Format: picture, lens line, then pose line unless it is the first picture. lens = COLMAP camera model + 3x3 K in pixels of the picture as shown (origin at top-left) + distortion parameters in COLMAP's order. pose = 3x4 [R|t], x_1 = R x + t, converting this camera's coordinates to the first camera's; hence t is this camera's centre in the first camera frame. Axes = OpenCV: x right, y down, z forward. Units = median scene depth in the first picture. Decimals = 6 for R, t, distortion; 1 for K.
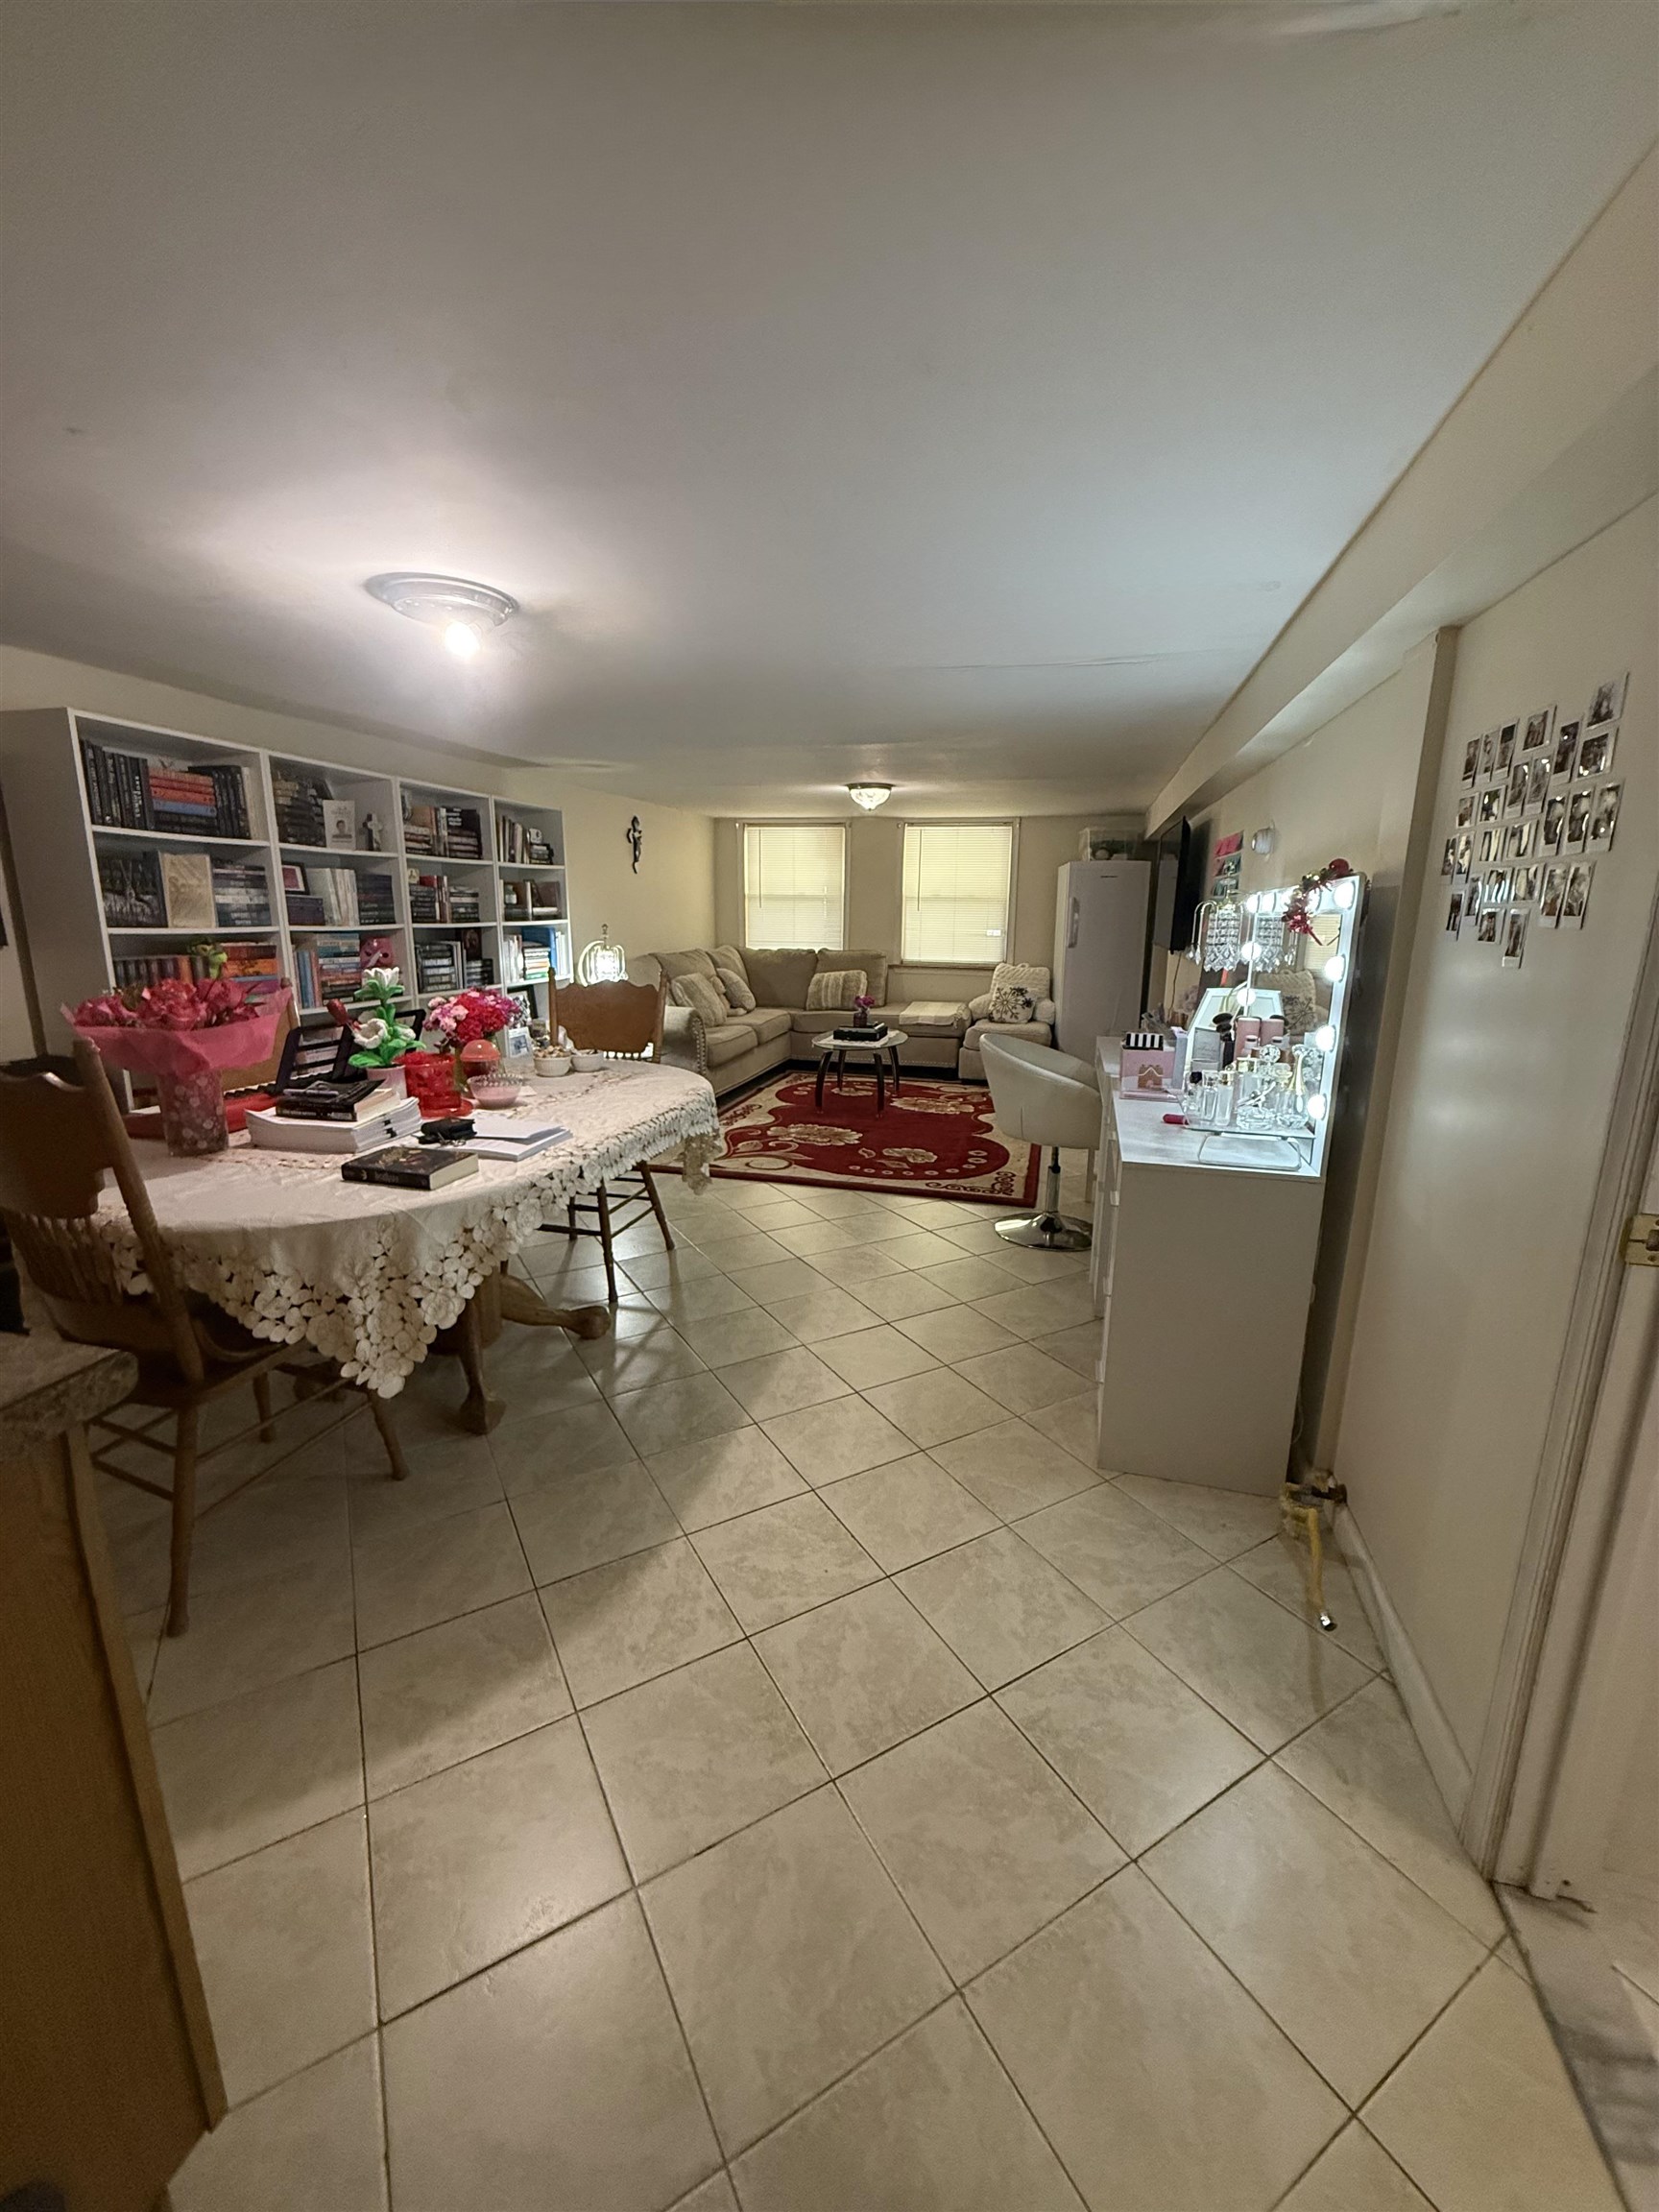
lens RADIAL K [[881.0, 0, 823.2], [0, 881.0, 1100.9], [0, 0, 1]] dist [0.000292, -0.000081]
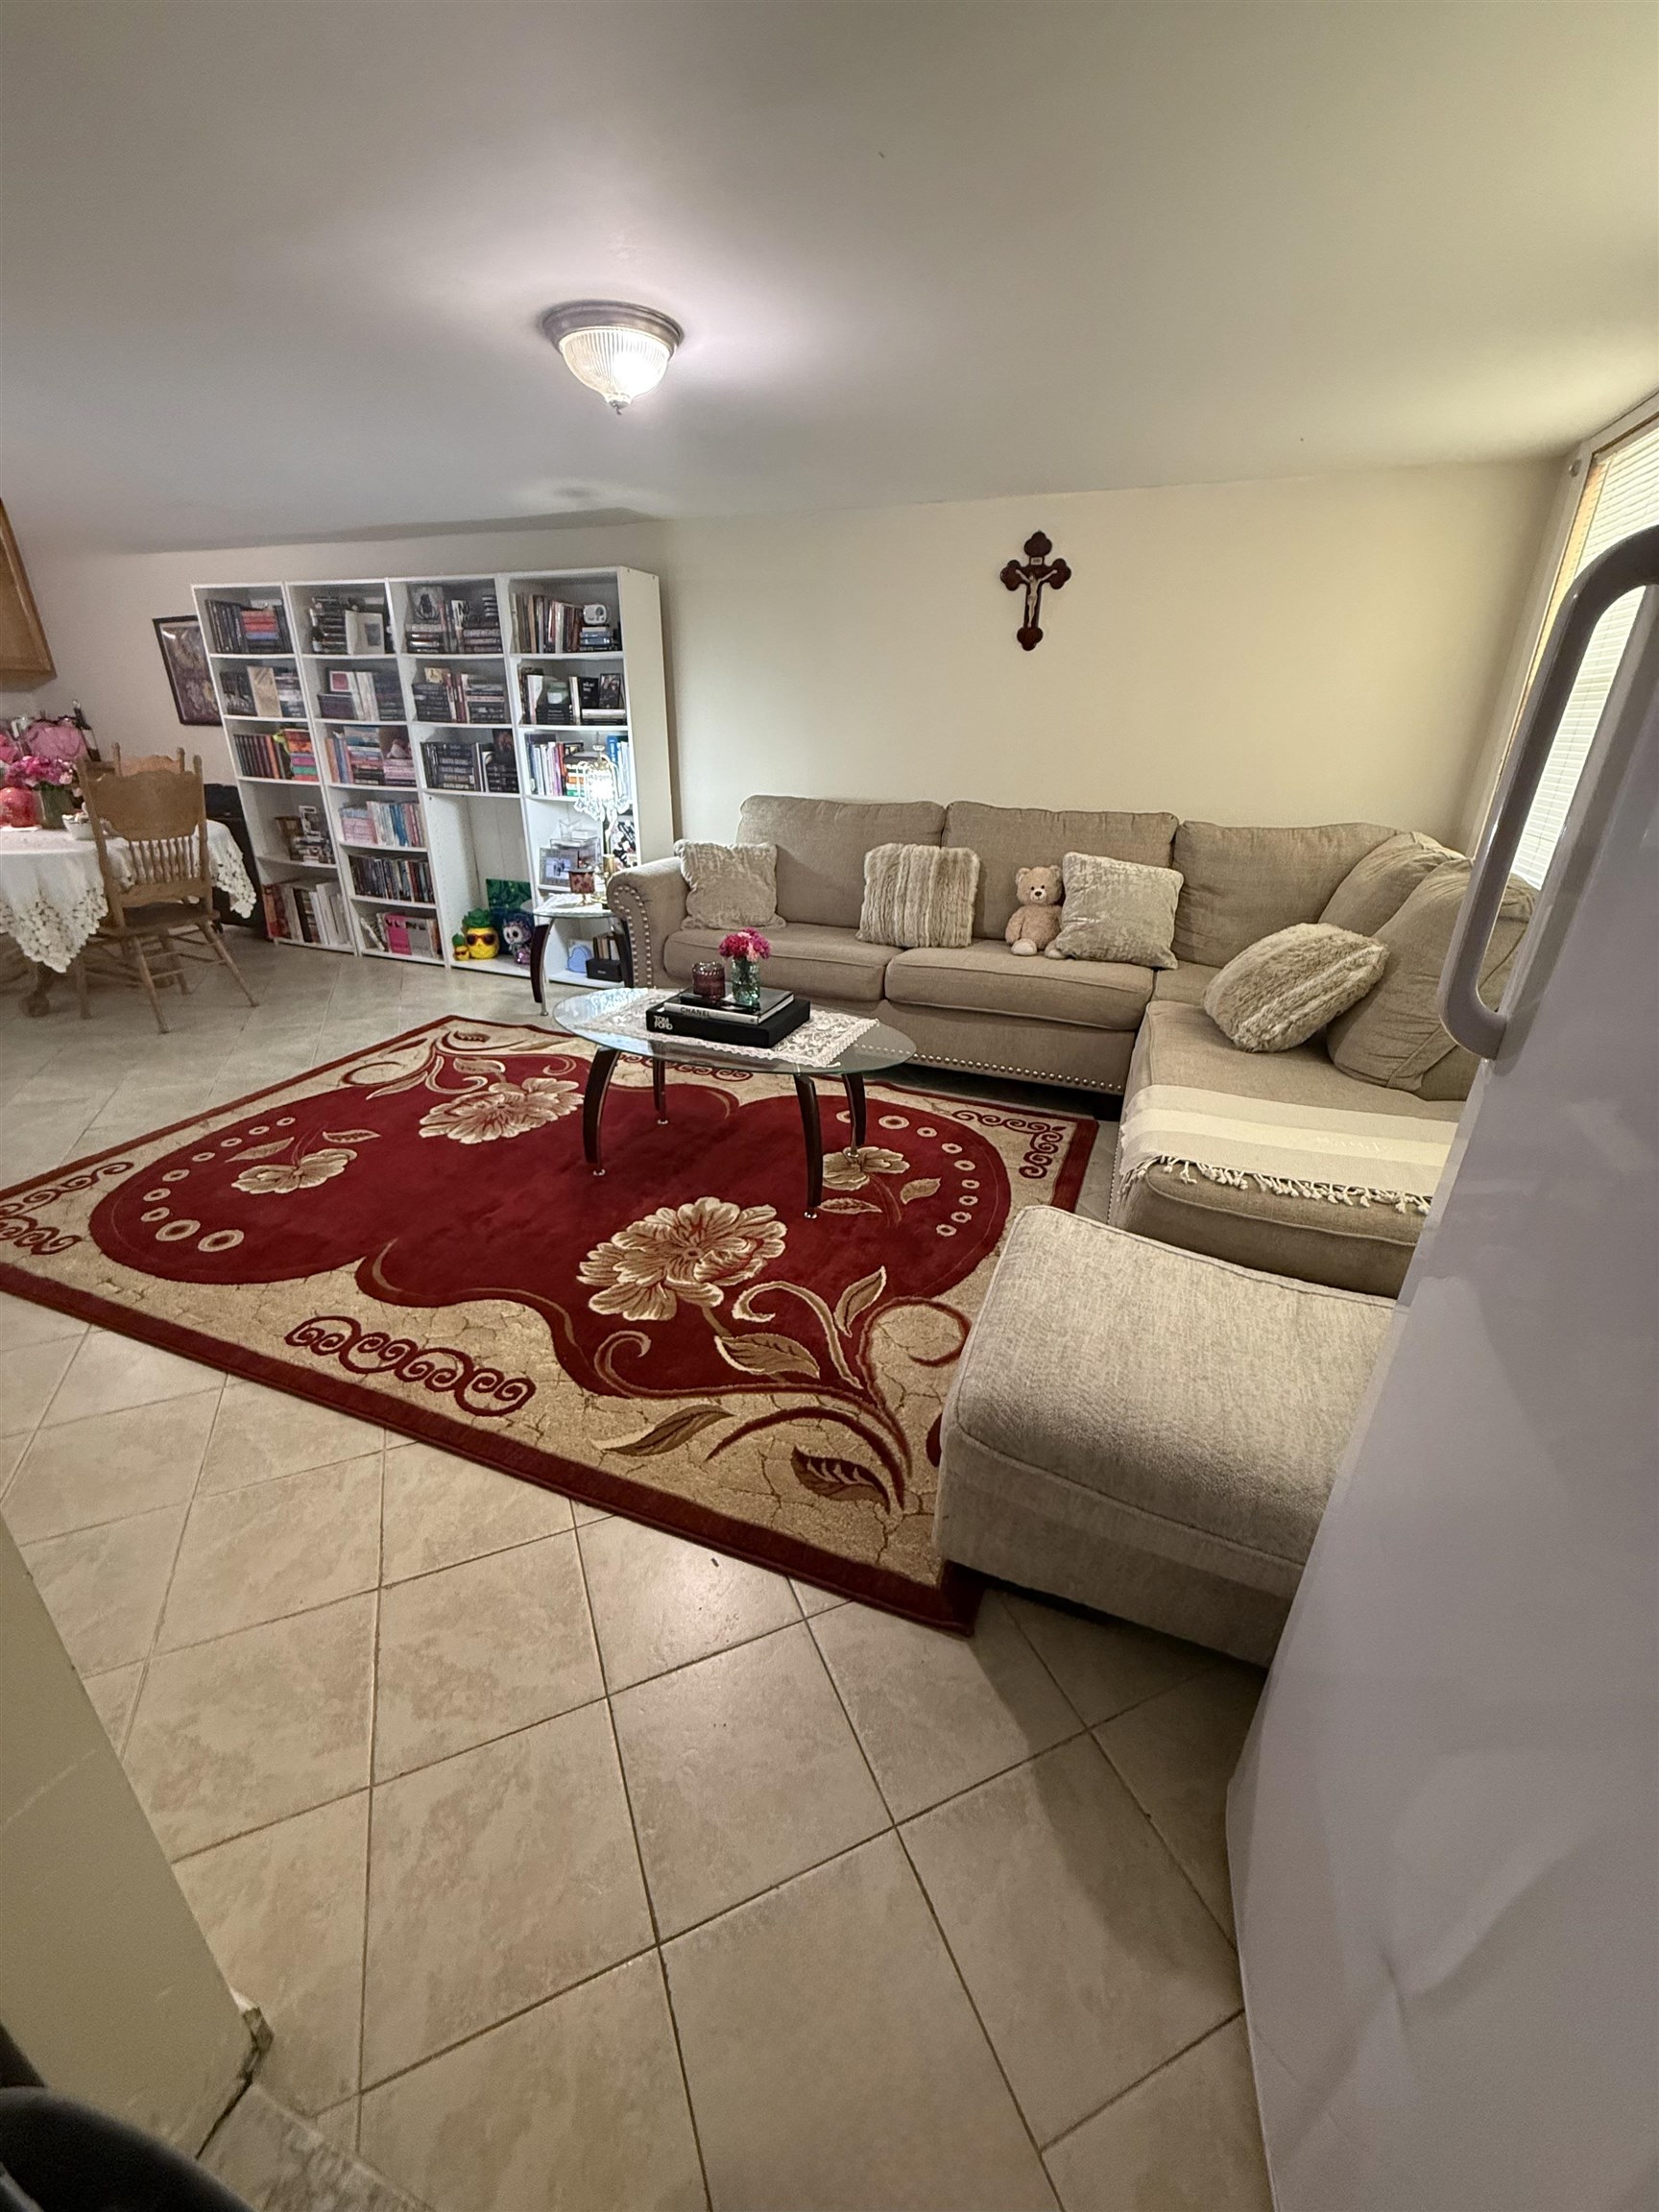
lens RADIAL K [[881.0, 0, 828.3], [0, 881.0, 1105.3], [0, 0, 1]] dist [0.000292, -0.000081]
pose [[-0.106992, 0.389527, -0.914779, 0.842846], [-0.232614, 0.884719, 0.403934, -0.420171], [0.966666, 0.256008, -0.004048, 1.998817]]
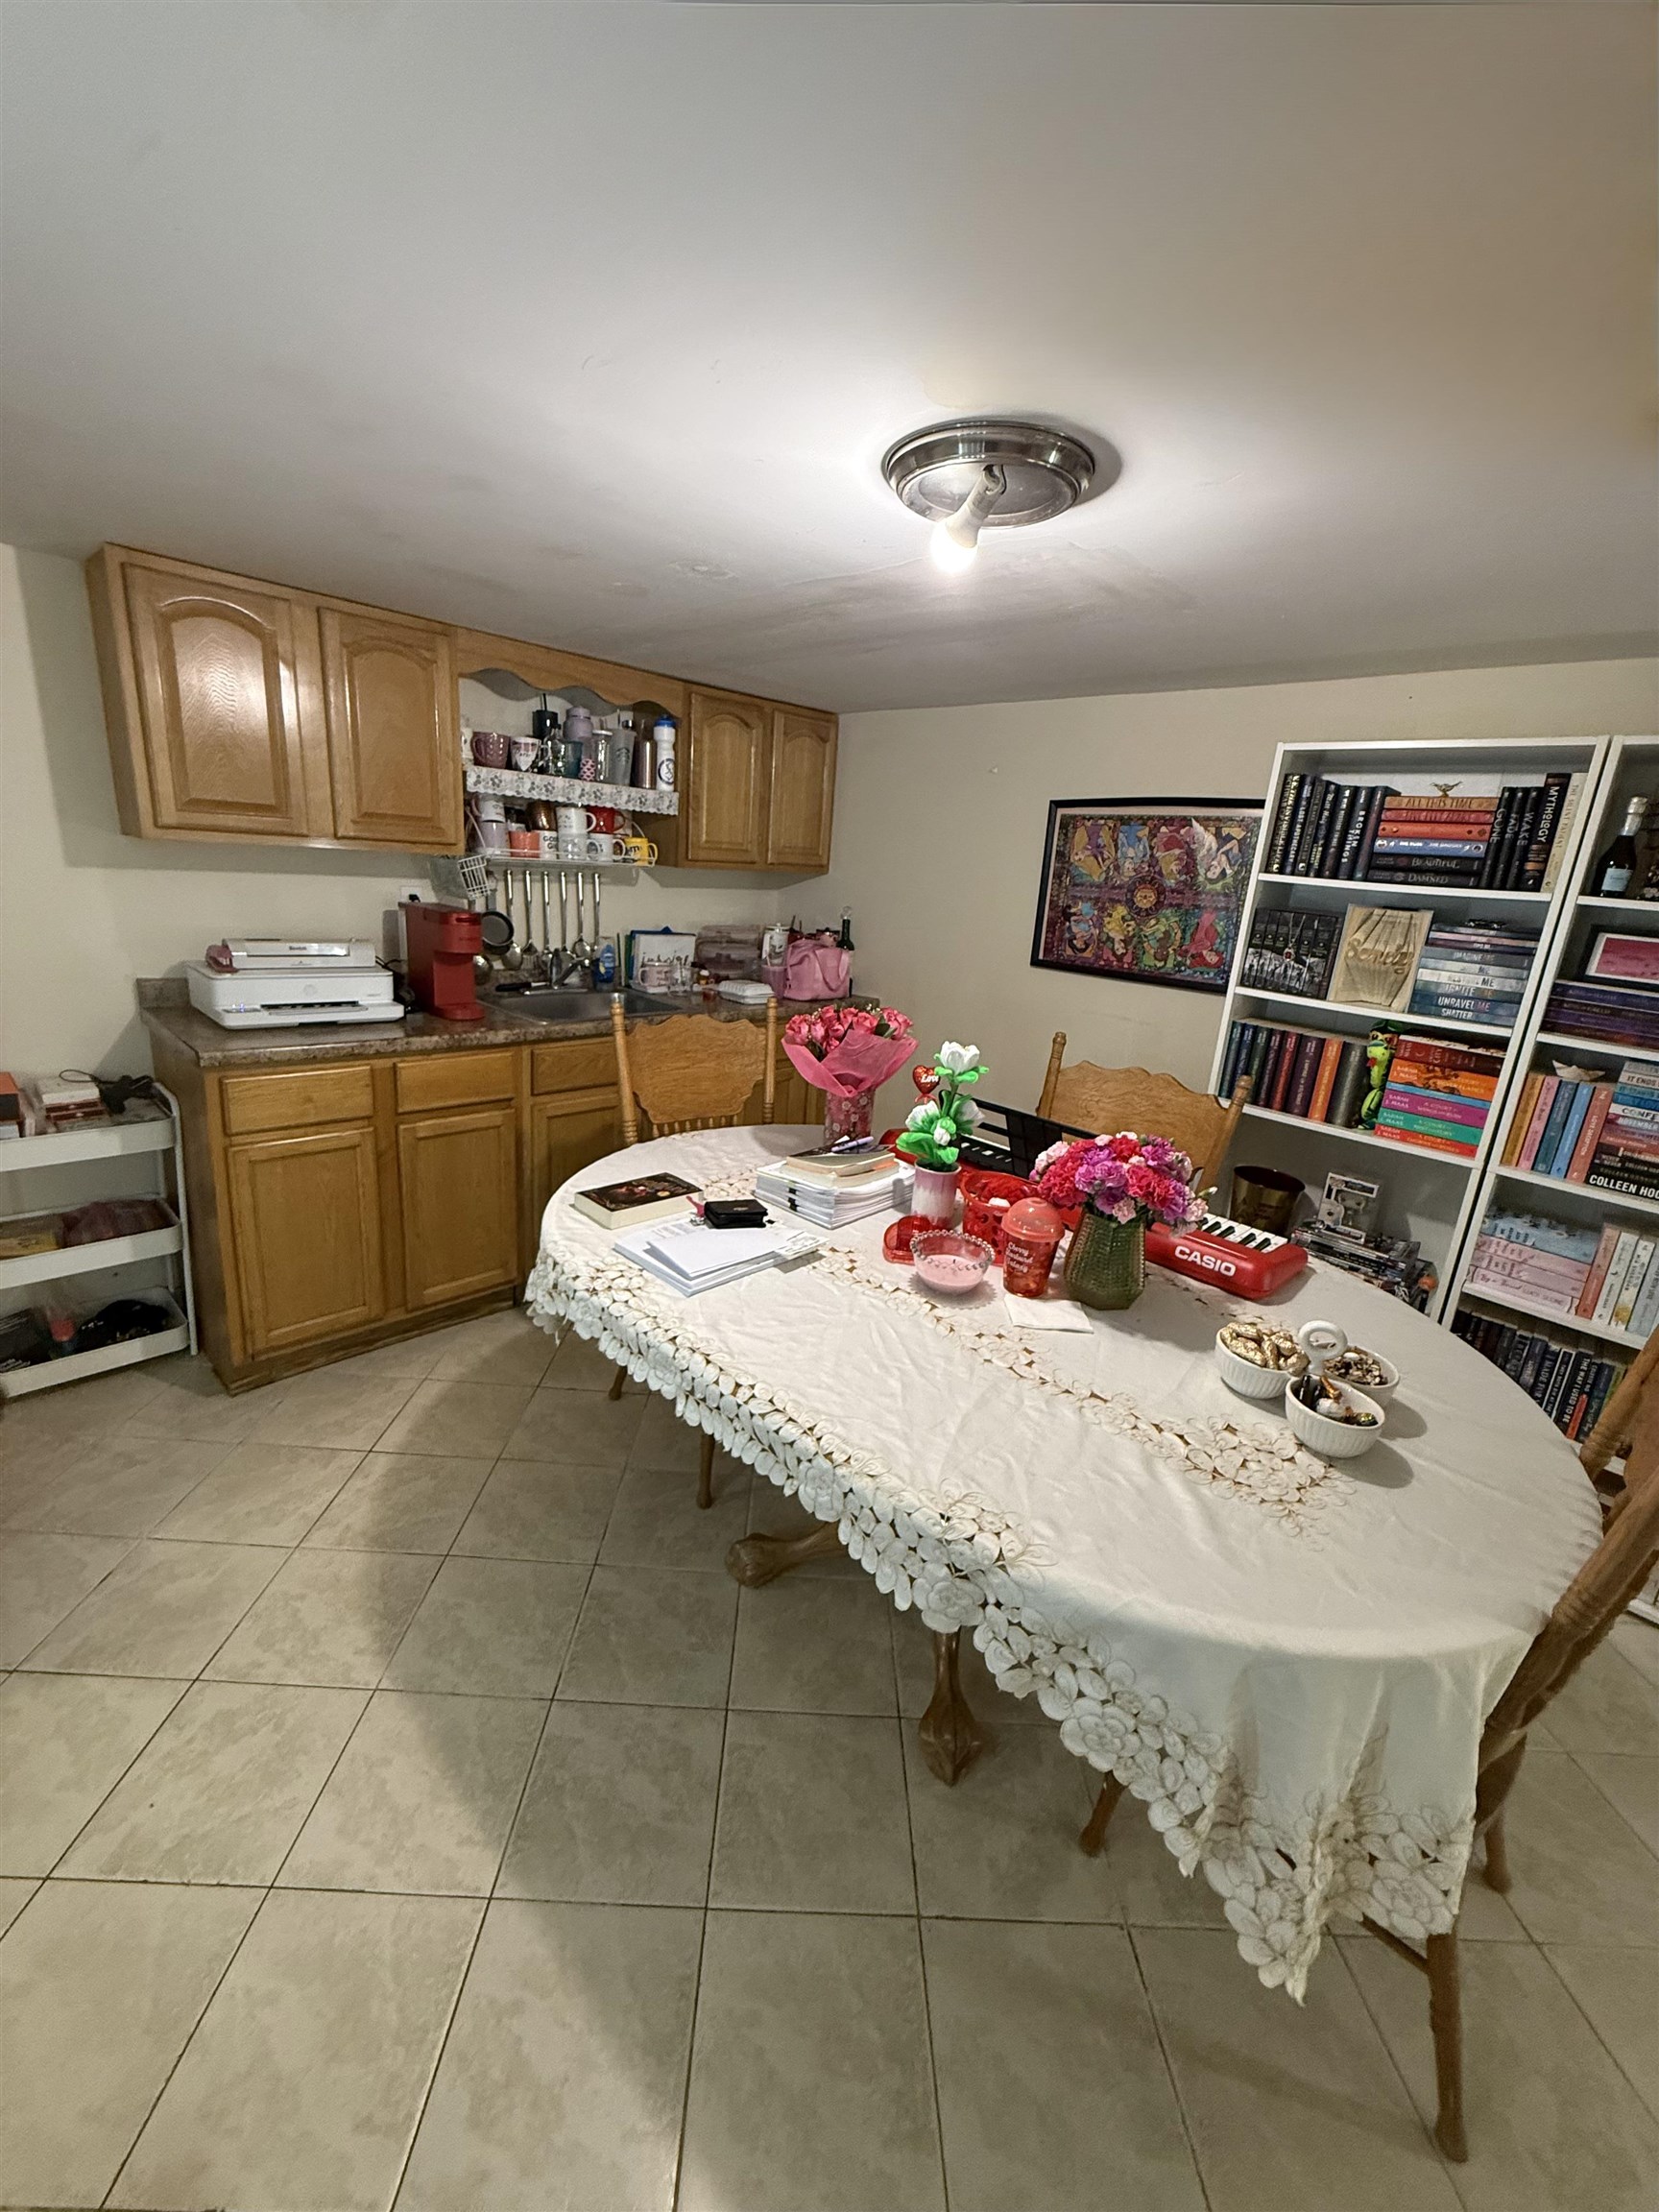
lens RADIAL K [[881.0, 0, 827.7], [0, 881.0, 1102.1], [0, 0, 1]] dist [0.000292, -0.000081]
pose [[-0.476975, 0.185264, -0.859169, 0.148276], [-0.266822, 0.900876, 0.342386, -0.238198], [0.837437, 0.392555, -0.380263, 0.863804]]
